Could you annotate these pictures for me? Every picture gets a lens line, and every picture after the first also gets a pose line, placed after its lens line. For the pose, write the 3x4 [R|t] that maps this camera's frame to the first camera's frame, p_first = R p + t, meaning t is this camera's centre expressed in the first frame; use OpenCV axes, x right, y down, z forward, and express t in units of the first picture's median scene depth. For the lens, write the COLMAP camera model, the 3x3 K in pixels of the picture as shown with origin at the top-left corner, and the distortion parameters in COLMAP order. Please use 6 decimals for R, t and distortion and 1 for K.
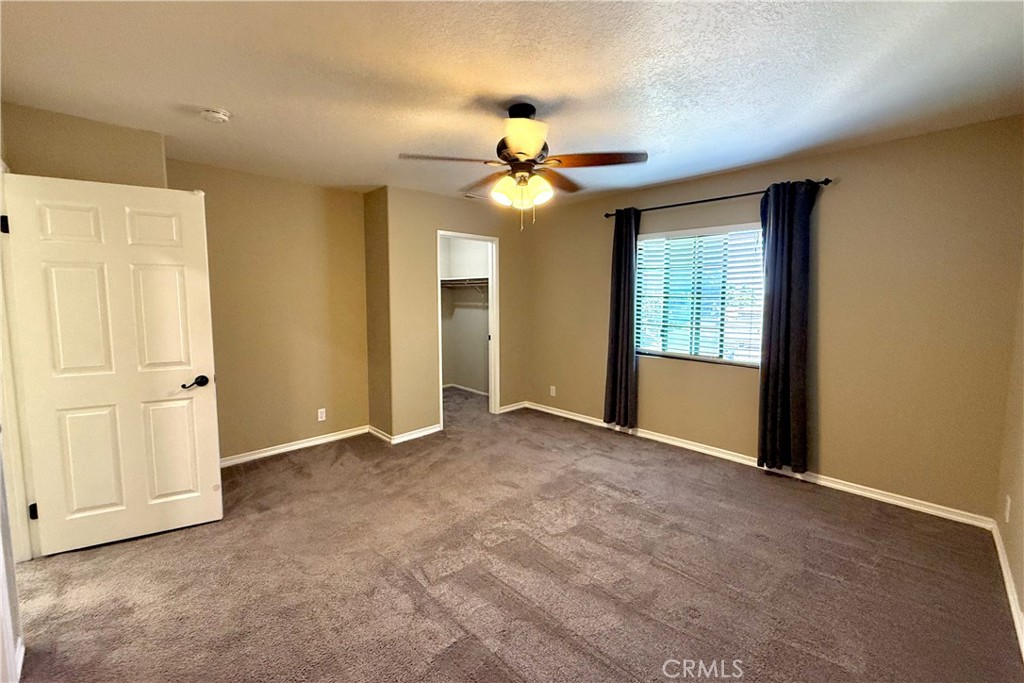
lens RADIAL K [[417.7, 0, 510.5], [0, 417.7, 331.3], [0, 0, 1]] dist [-0.000104, 0.000092]
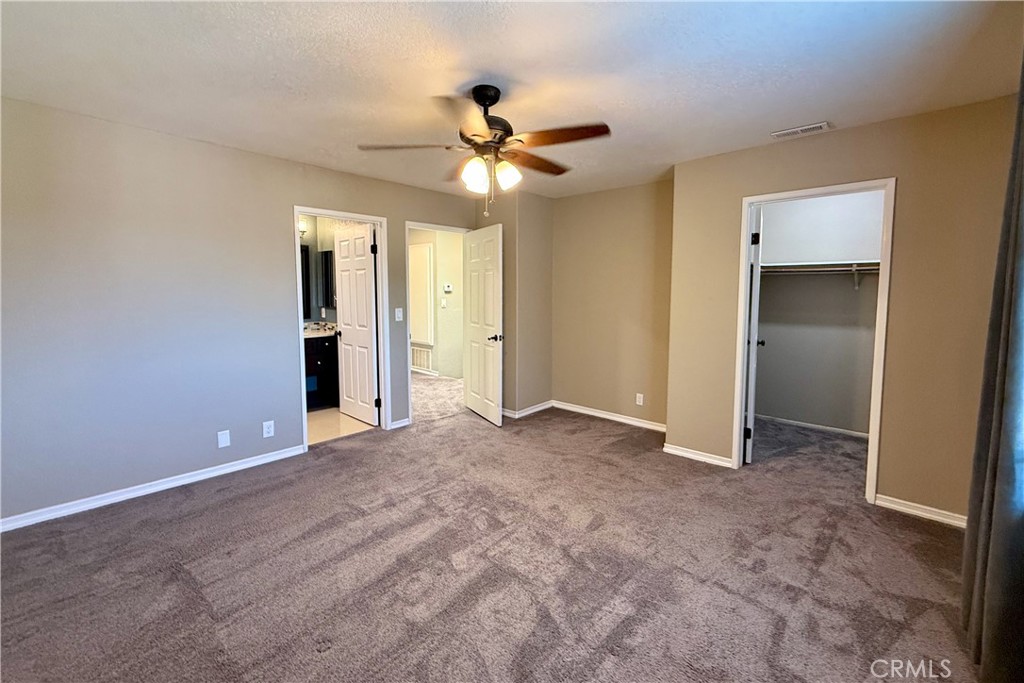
lens RADIAL K [[408.4, 0, 510.4], [0, 408.4, 348.0], [0, 0, 1]] dist [0.000573, 0.000150]
pose [[0.080987, 0.141762, -0.986582, 0.593953], [-0.099754, 0.986017, 0.133492, -0.041935], [0.991711, 0.087605, 0.093996, 0.618192]]
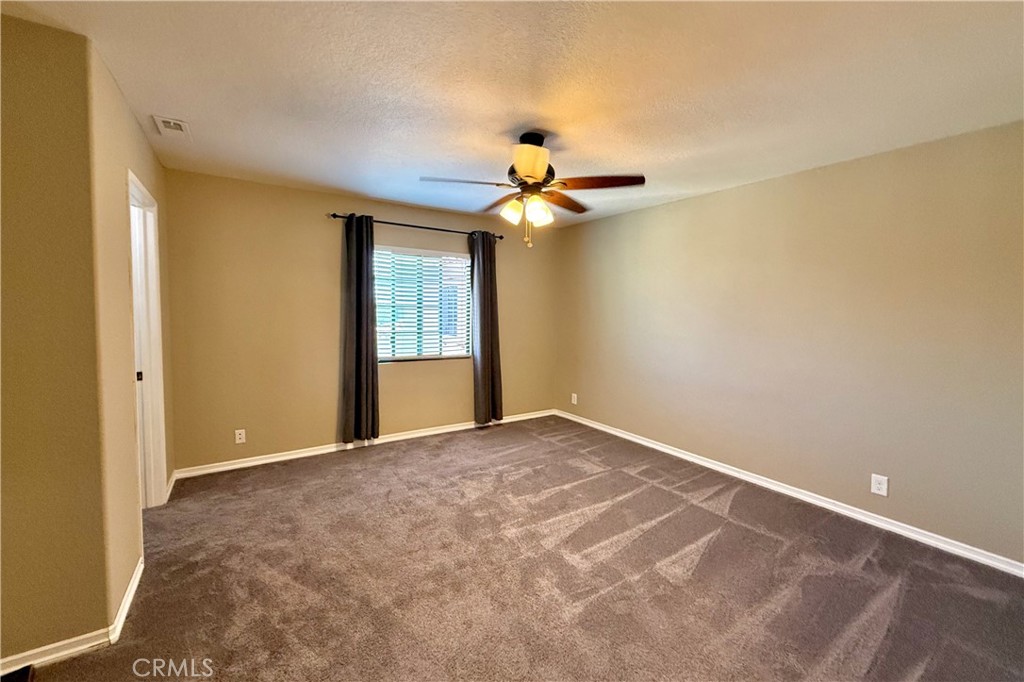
lens RADIAL K [[417.7, 0, 510.5], [0, 417.7, 330.8], [0, 0, 1]] dist [-0.000104, 0.000092]
pose [[0.163881, -0.051524, 0.985134, -0.679408], [0.067259, 0.996895, 0.040951, -0.044723], [-0.984185, 0.059548, 0.166837, 0.553598]]
